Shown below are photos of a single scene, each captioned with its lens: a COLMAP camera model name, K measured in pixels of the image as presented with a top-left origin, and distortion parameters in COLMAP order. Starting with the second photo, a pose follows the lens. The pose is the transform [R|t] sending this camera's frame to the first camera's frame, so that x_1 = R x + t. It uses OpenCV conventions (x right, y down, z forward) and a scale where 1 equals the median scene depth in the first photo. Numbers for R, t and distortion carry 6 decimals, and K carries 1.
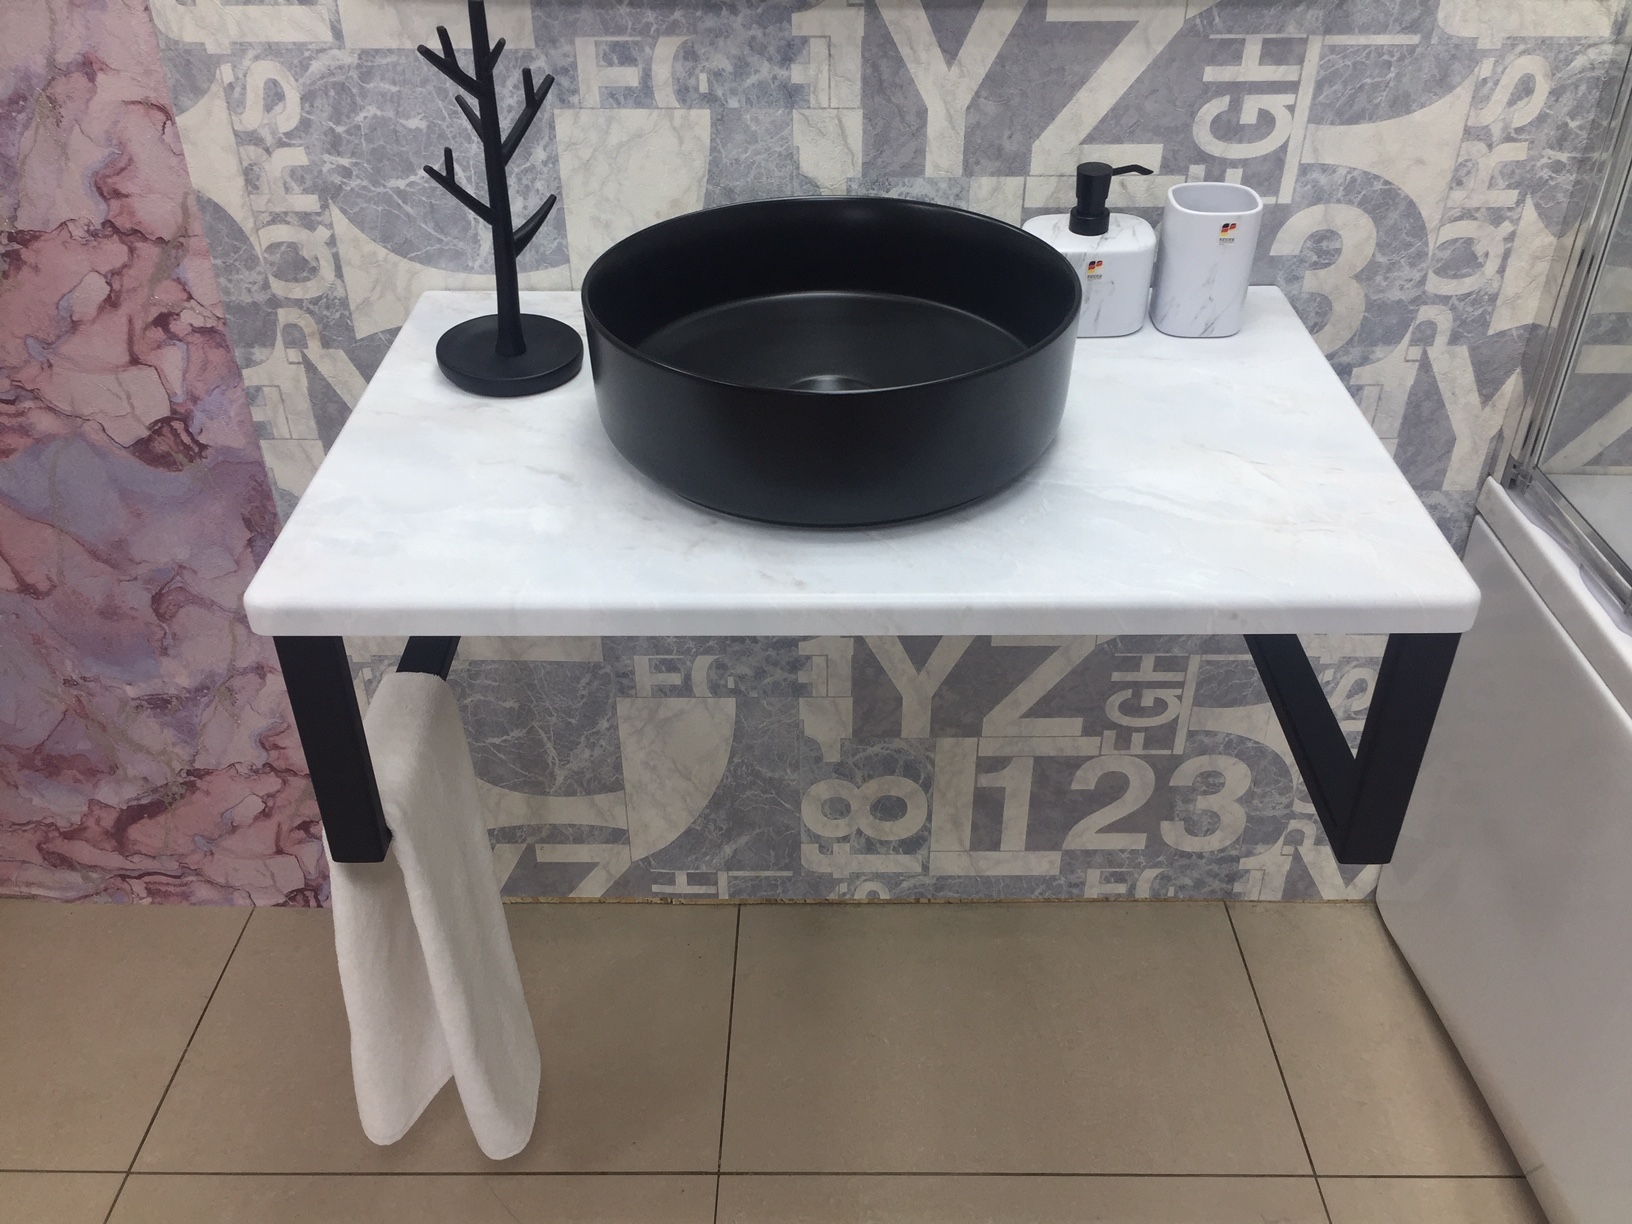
lens RADIAL K [[1397.3, 0, 814.8], [0, 1397.3, 622.9], [0, 0, 1]] dist [0.083882, -0.122392]
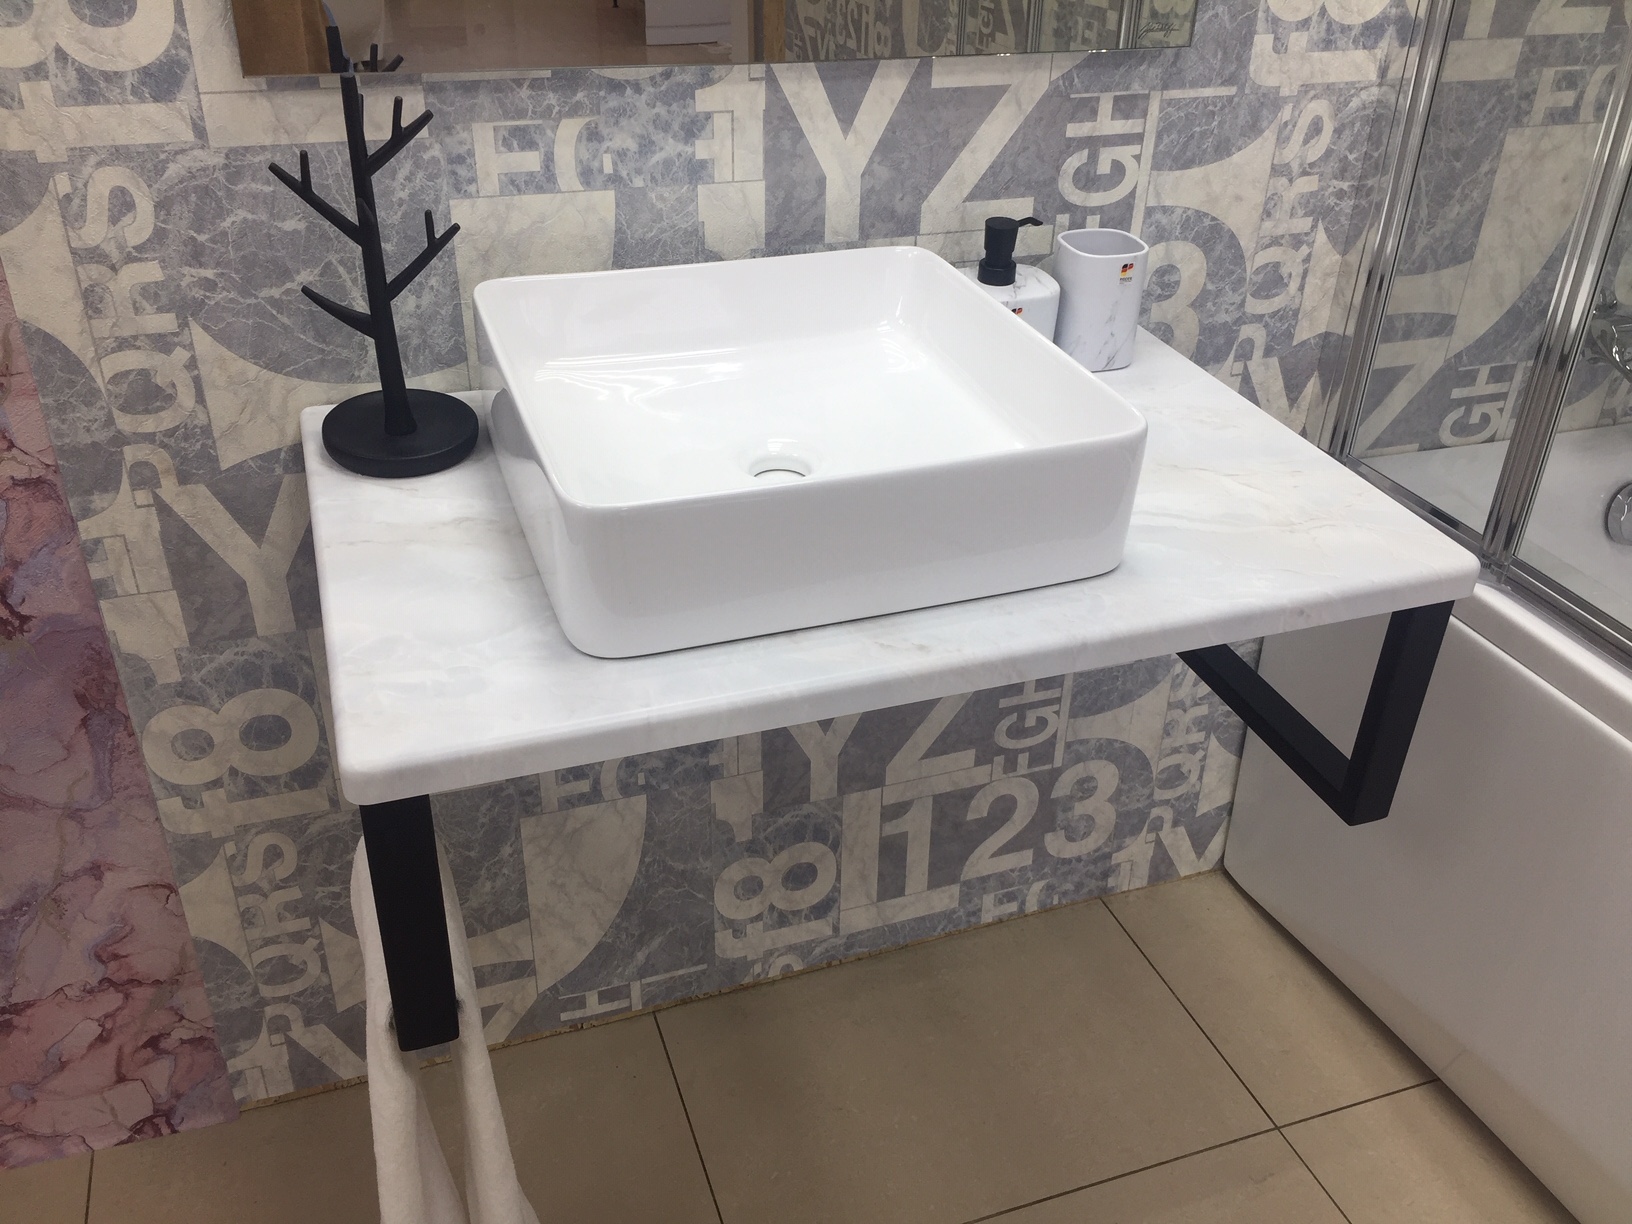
lens RADIAL K [[1397.3, 0, 822.7], [0, 1397.3, 622.1], [0, 0, 1]] dist [0.083882, -0.122392]
pose [[0.940166, -0.154532, 0.303659, -0.258154], [0.169591, 0.985230, -0.023692, -0.022802], [-0.295513, 0.073772, 0.952486, 0.053453]]
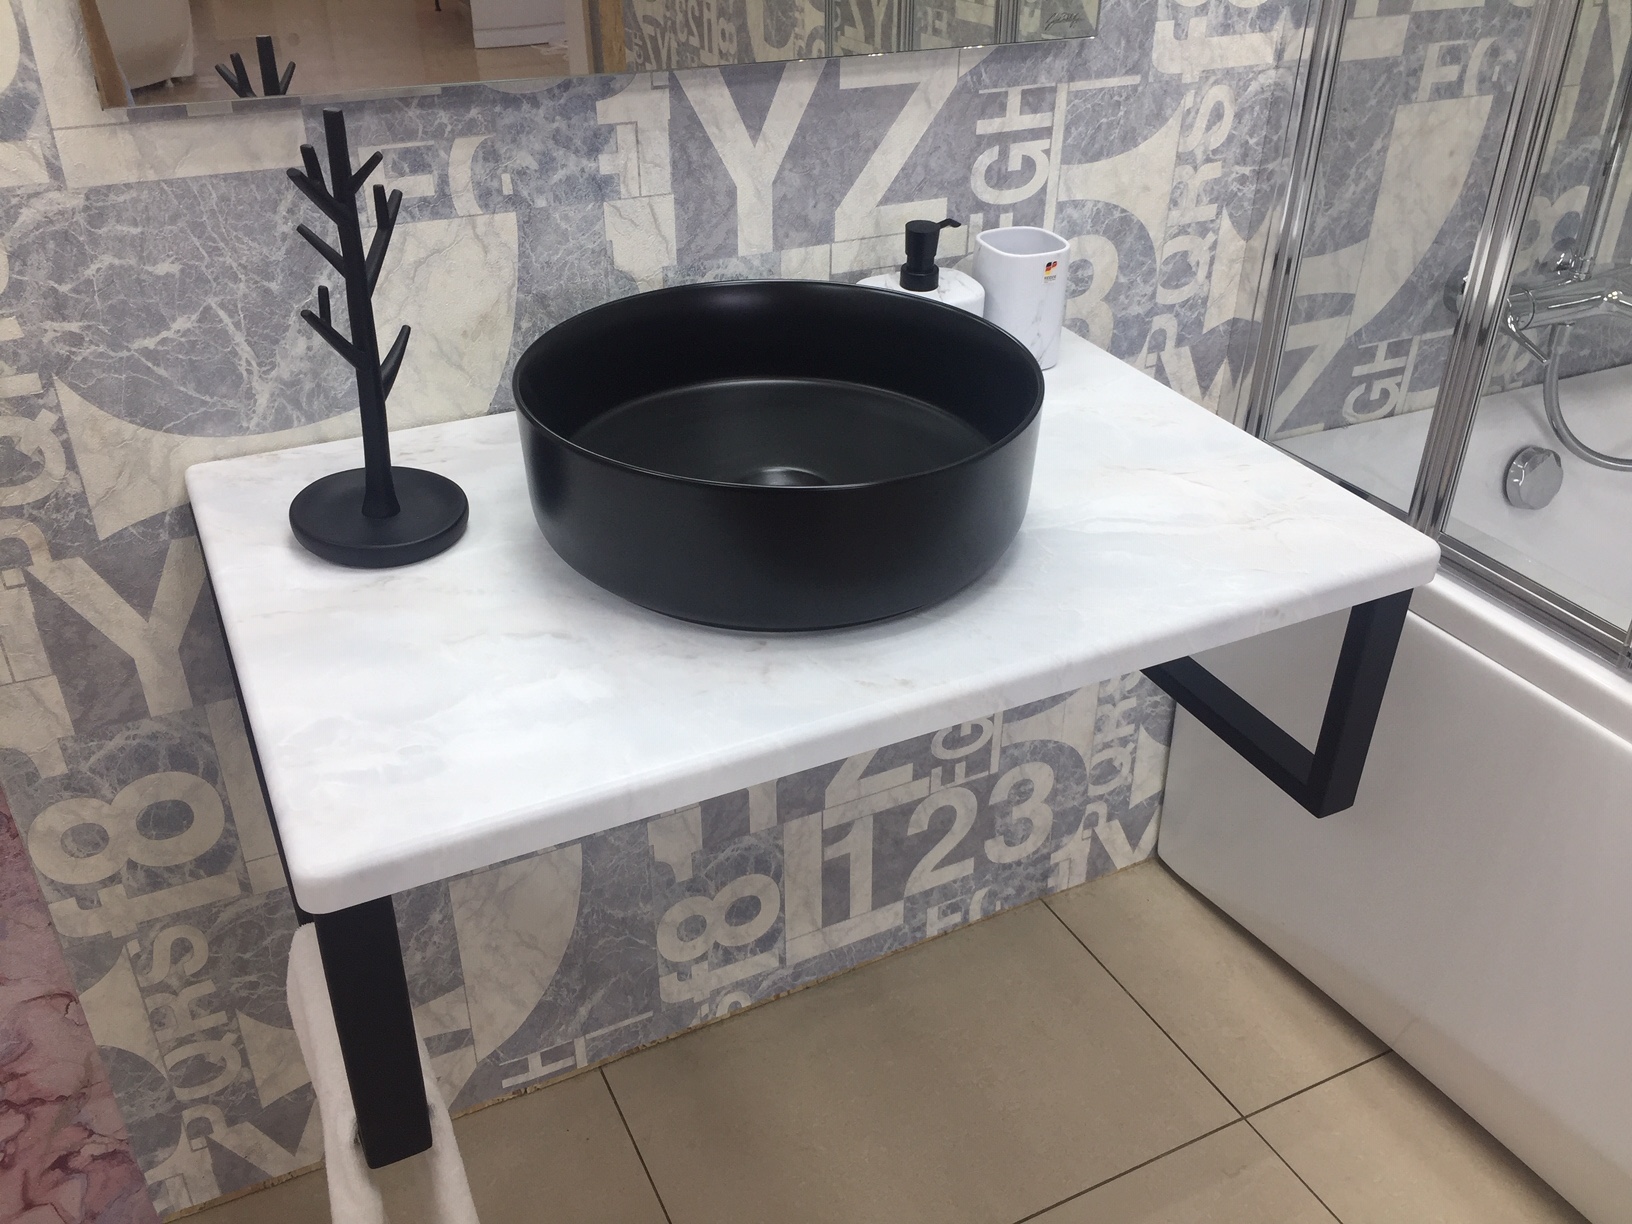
lens RADIAL K [[1397.3, 0, 820.6], [0, 1397.3, 621.7], [0, 0, 1]] dist [0.083882, -0.122392]
pose [[0.891926, -0.225475, 0.391955, -0.289670], [0.245129, 0.969490, -0.000106, -0.056521], [-0.379973, 0.096174, 0.919985, 0.109486]]
